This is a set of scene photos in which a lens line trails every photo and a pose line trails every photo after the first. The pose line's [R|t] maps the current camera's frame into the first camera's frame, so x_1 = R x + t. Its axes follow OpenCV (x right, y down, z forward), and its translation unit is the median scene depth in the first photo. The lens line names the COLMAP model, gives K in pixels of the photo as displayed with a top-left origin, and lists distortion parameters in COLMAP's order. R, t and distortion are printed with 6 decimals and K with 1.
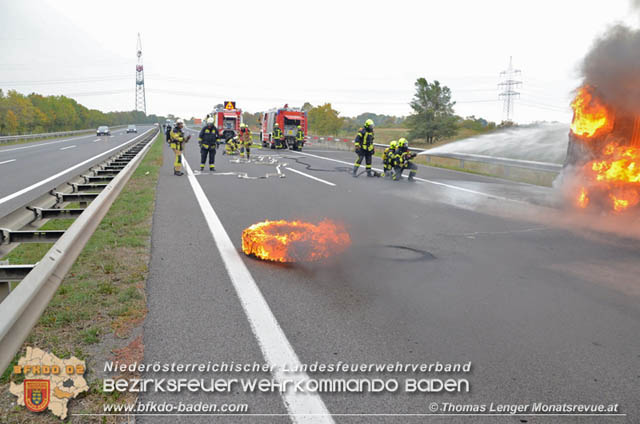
lens RADIAL K [[520.7, 0, 322.2], [0, 520.7, 213.2], [0, 0, 1]] dist [-0.106546, 0.042664]
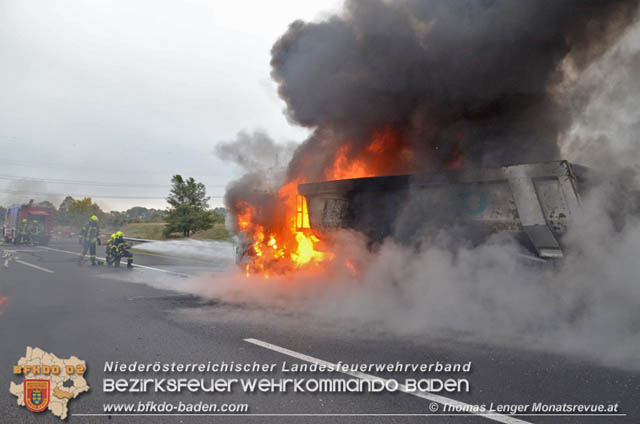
lens RADIAL K [[520.7, 0, 320.6], [0, 520.7, 212.7], [0, 0, 1]] dist [-0.106546, 0.042664]
pose [[0.911368, -0.001911, 0.411587, 0.034535], [0.075768, 0.983679, -0.163205, 0.014537], [-0.404558, 0.179925, 0.896638, -0.088070]]
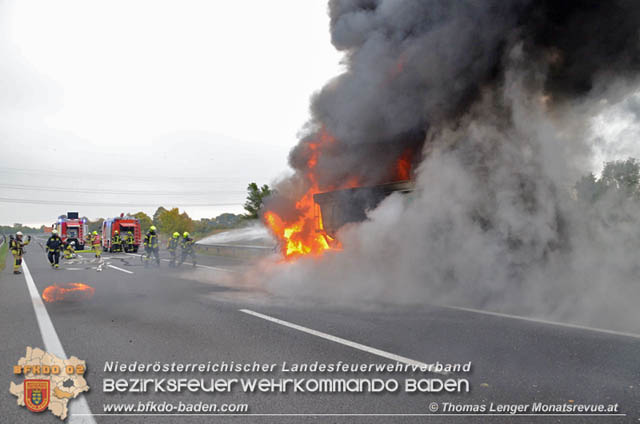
lens RADIAL K [[520.7, 0, 313.0], [0, 520.7, 208.1], [0, 0, 1]] dist [-0.106546, 0.042664]
pose [[0.968865, -0.044616, 0.243537, 0.057762], [0.091915, 0.978152, -0.186470, 0.027680], [-0.229897, 0.203049, 0.951798, -0.171389]]
